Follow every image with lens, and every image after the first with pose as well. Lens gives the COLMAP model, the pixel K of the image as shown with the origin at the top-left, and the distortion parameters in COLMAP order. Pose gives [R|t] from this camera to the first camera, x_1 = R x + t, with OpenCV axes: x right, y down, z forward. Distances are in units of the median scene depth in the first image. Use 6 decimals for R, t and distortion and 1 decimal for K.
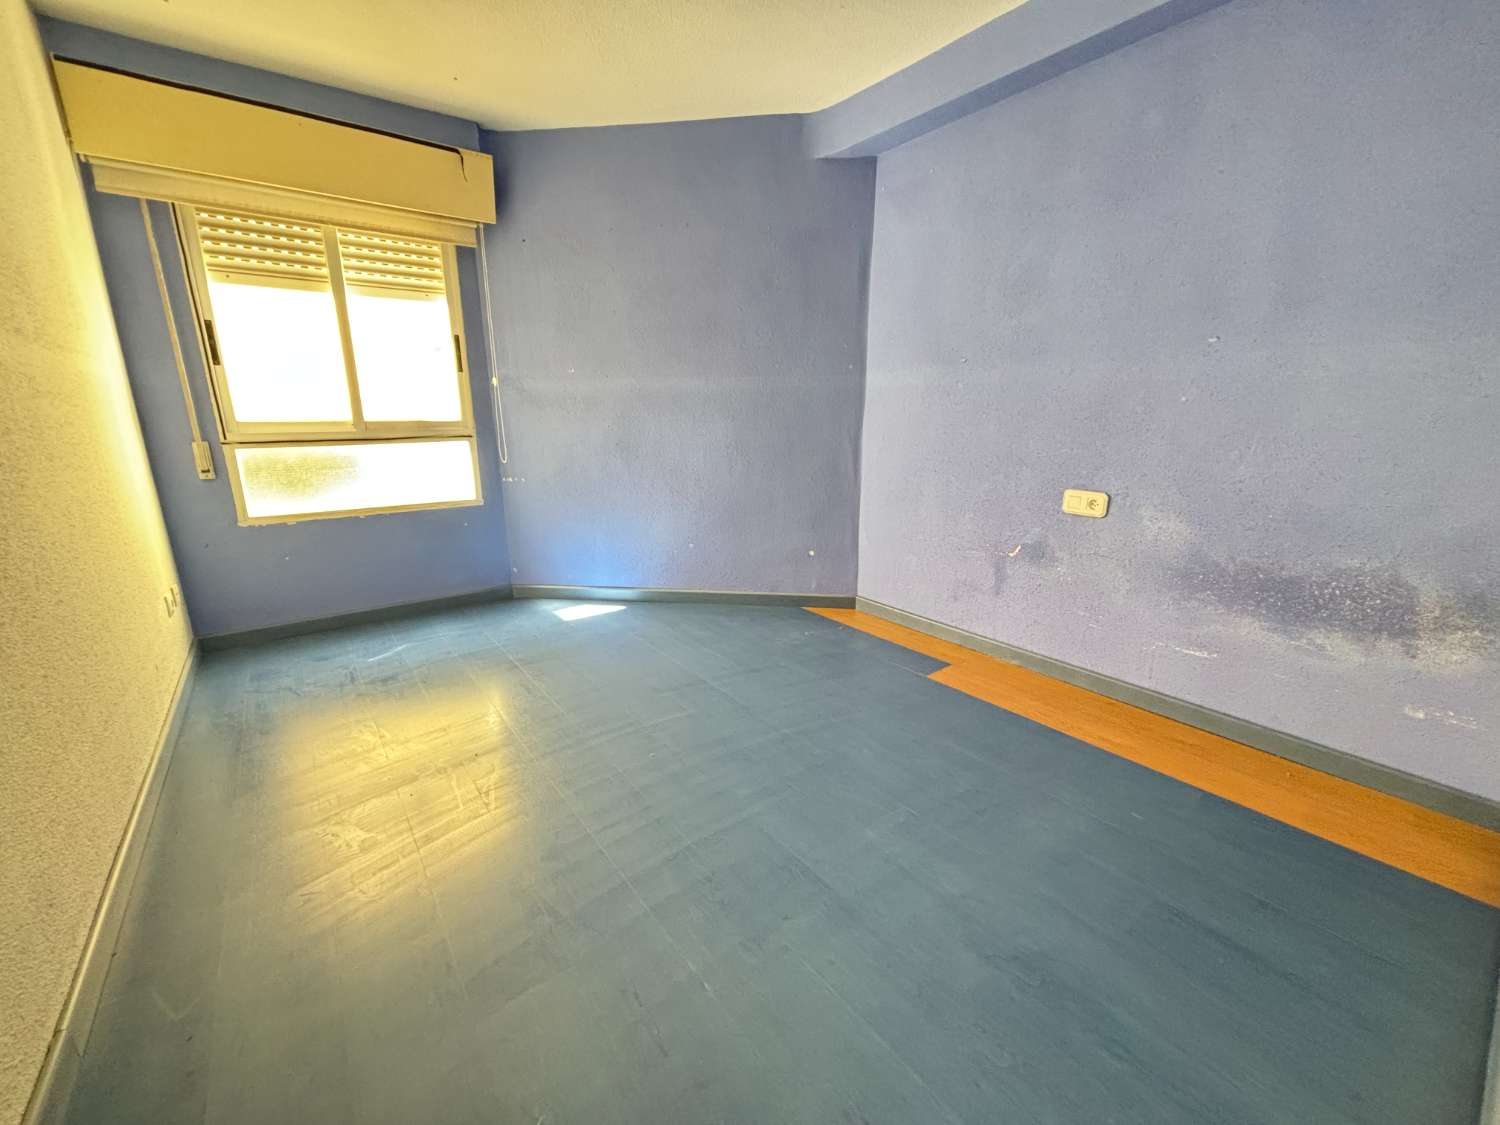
lens RADIAL K [[607.7, 0, 746.2], [0, 607.7, 560.9], [0, 0, 1]] dist [0.000692, 0.000182]
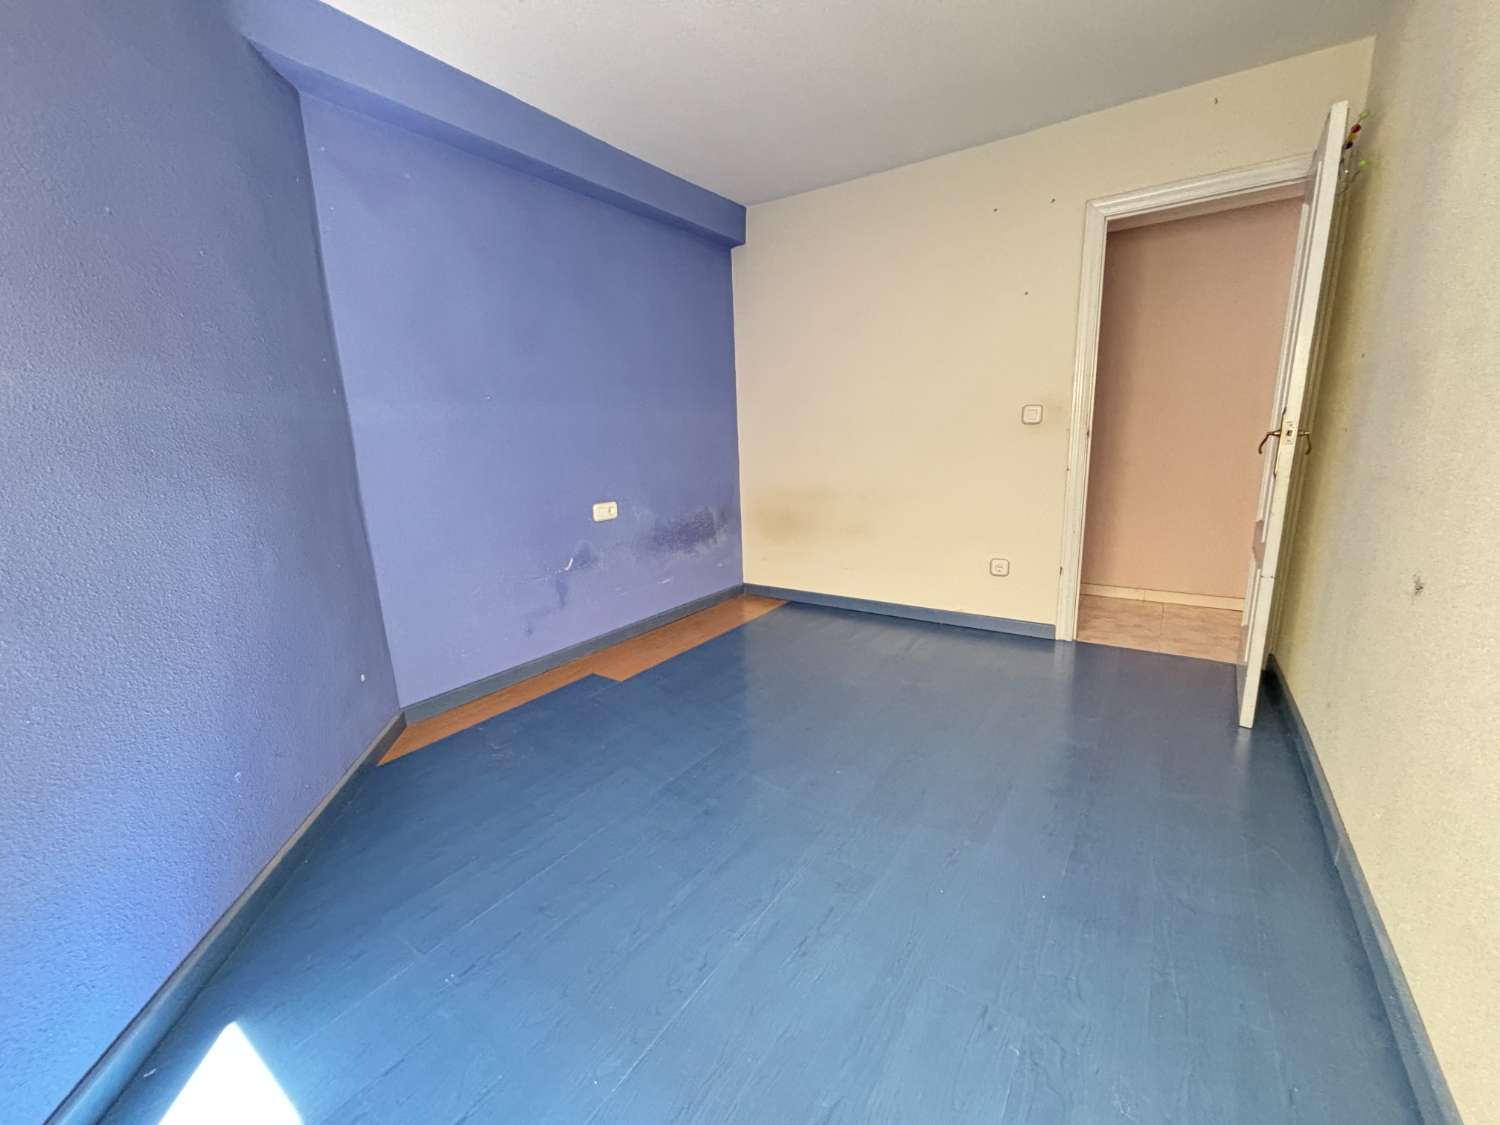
lens RADIAL K [[607.7, 0, 748.4], [0, 607.7, 562.9], [0, 0, 1]] dist [0.000692, 0.000182]
pose [[-0.321781, -0.178728, 0.929792, -0.861841], [0.263163, 0.926444, 0.269160, -0.276025], [-0.909507, 0.331297, -0.251077, 1.105013]]
